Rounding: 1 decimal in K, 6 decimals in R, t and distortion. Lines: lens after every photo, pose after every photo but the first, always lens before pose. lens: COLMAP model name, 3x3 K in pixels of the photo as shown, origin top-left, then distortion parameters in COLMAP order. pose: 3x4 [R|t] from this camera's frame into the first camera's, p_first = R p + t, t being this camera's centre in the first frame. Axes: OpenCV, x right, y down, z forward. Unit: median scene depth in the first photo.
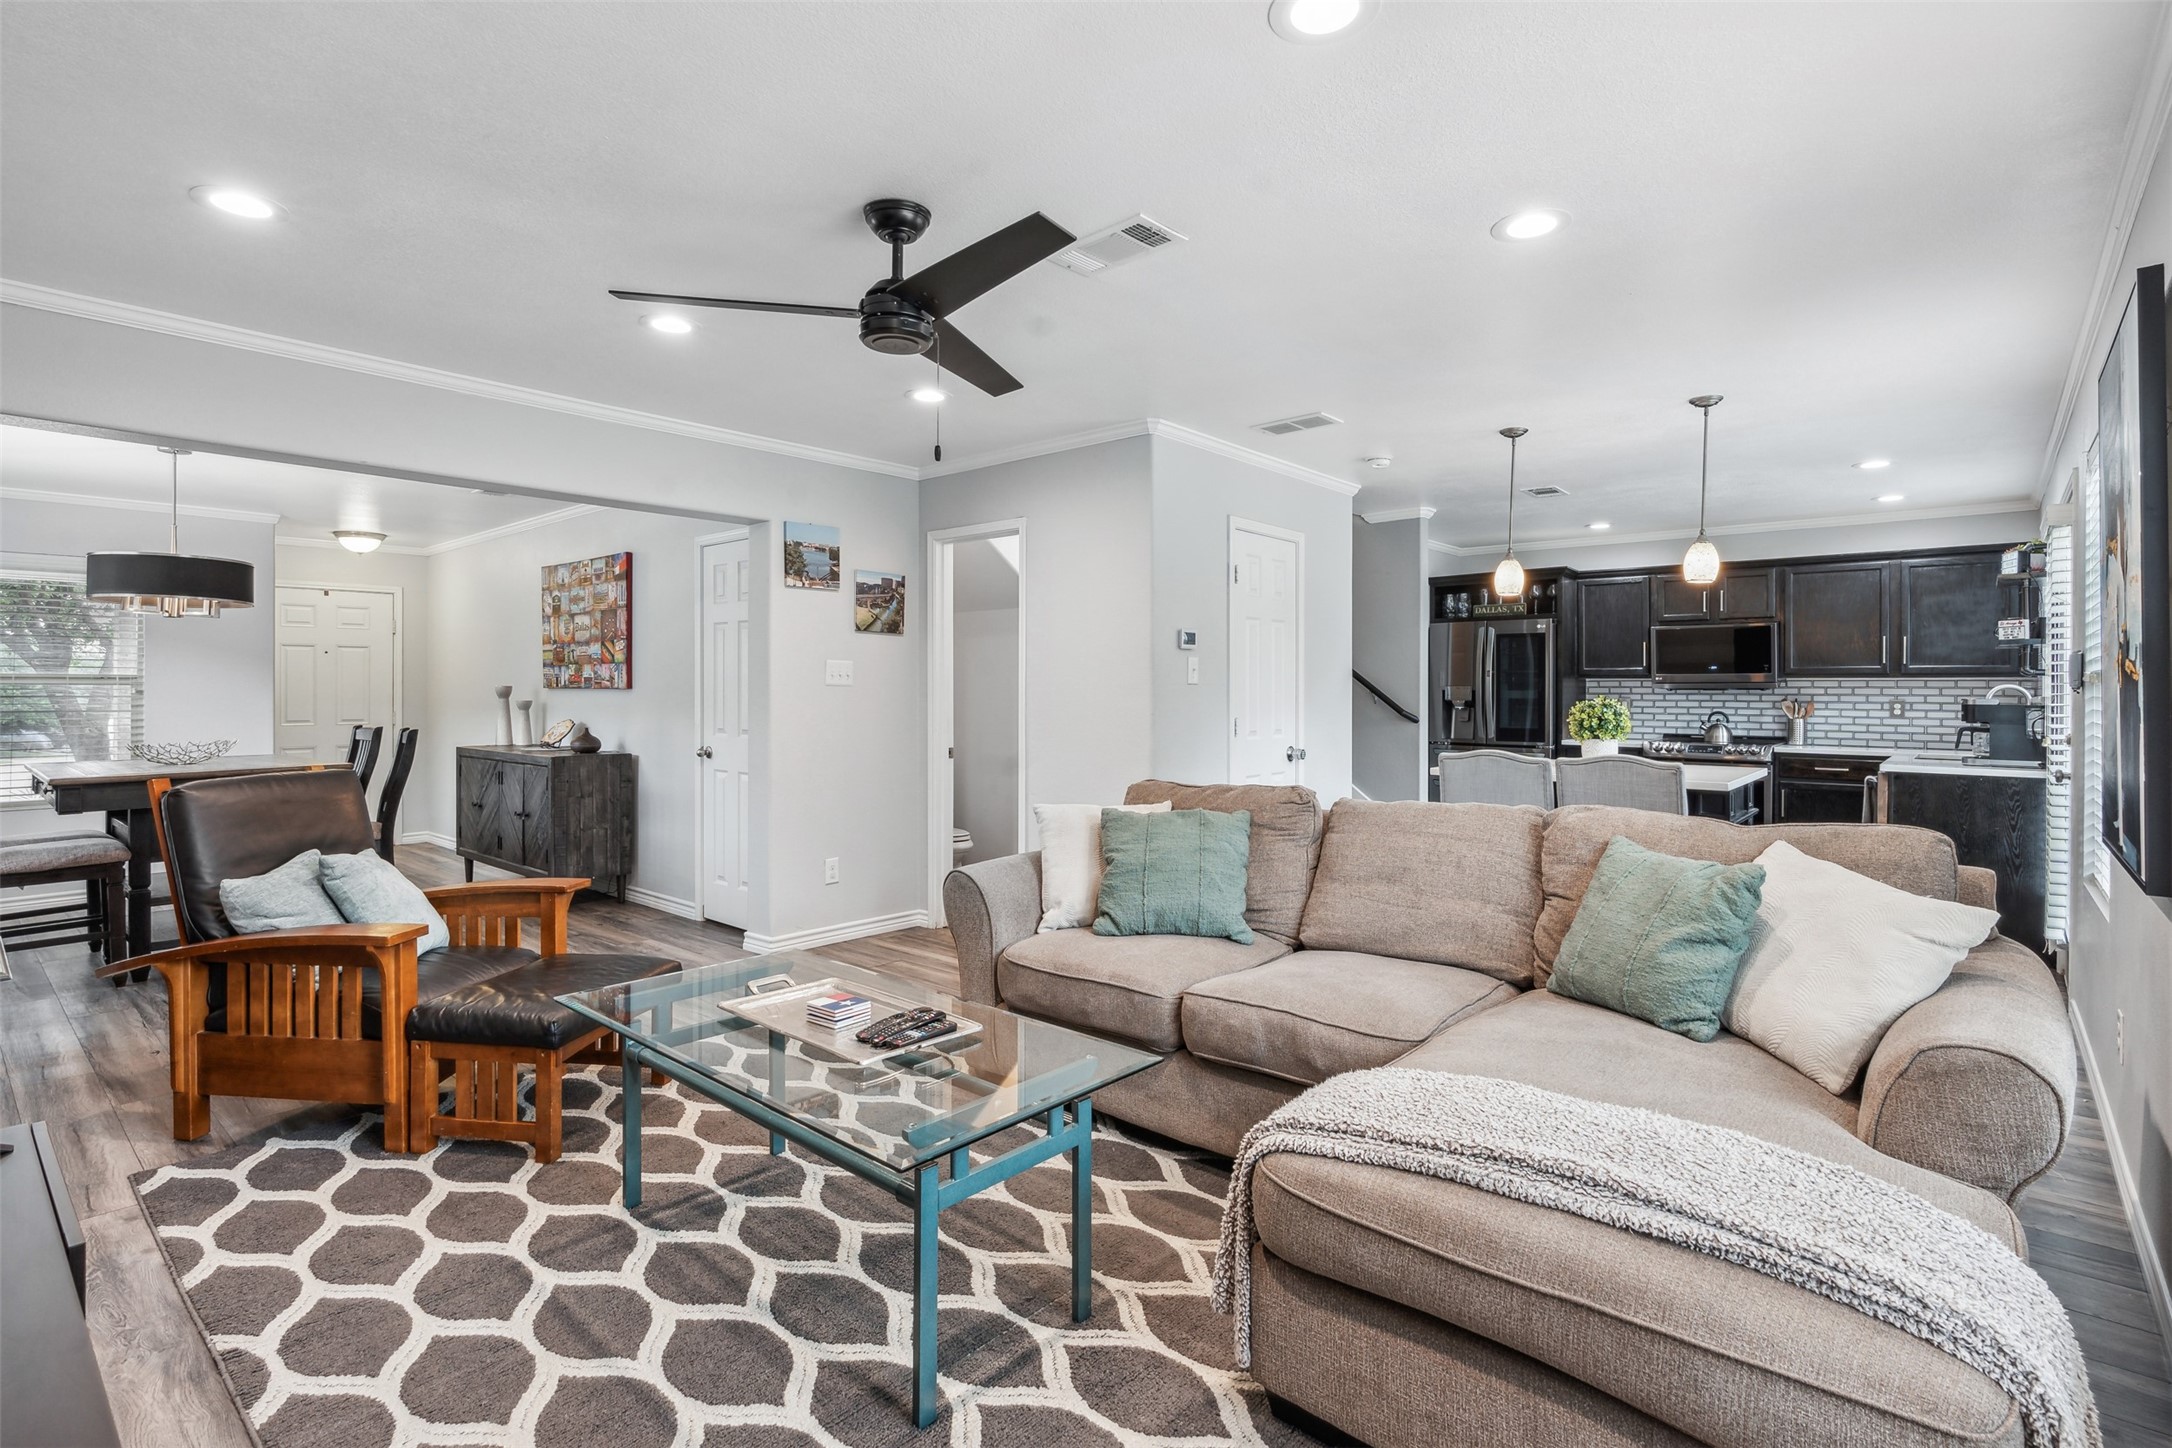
lens RADIAL K [[1018.2, 0, 1055.7], [0, 1018.2, 683.6], [0, 0, 1]] dist [-0.001387, -0.000023]
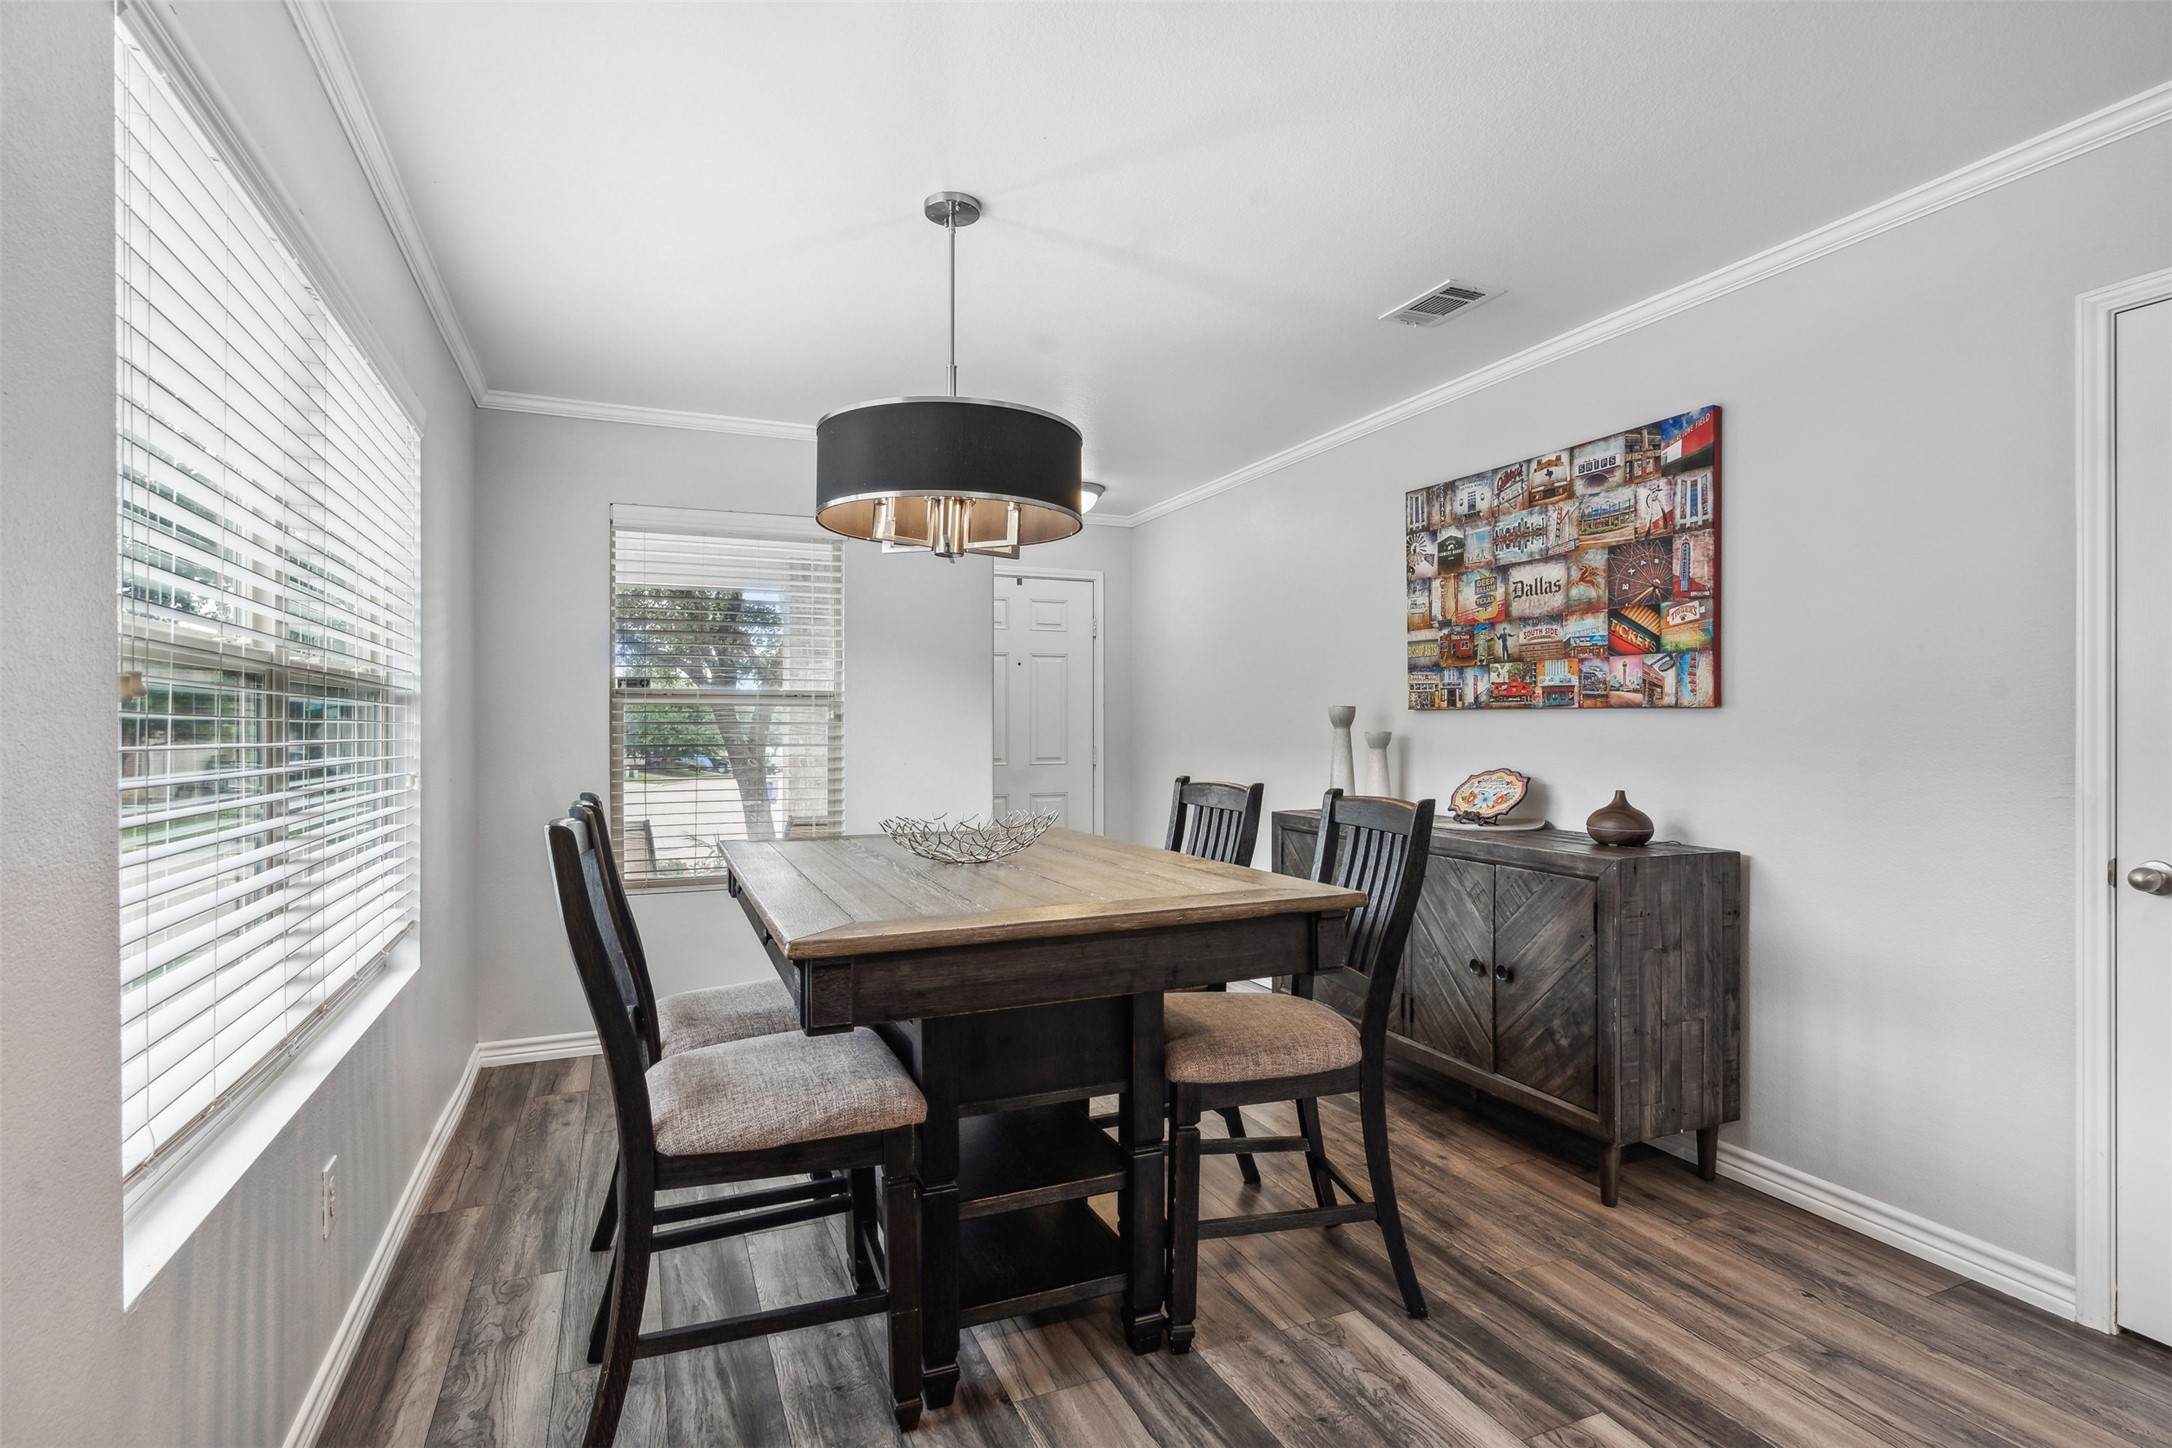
lens RADIAL K [[1051.9, 0, 1088.6], [0, 1051.9, 728.1], [0, 0, 1]] dist [0.000774, 0.000069]
pose [[0.906895, 0.002393, -0.421351, -0.463374], [0.001950, 0.999949, 0.009876, 0.009193], [0.421353, -0.009778, 0.906844, 0.445699]]
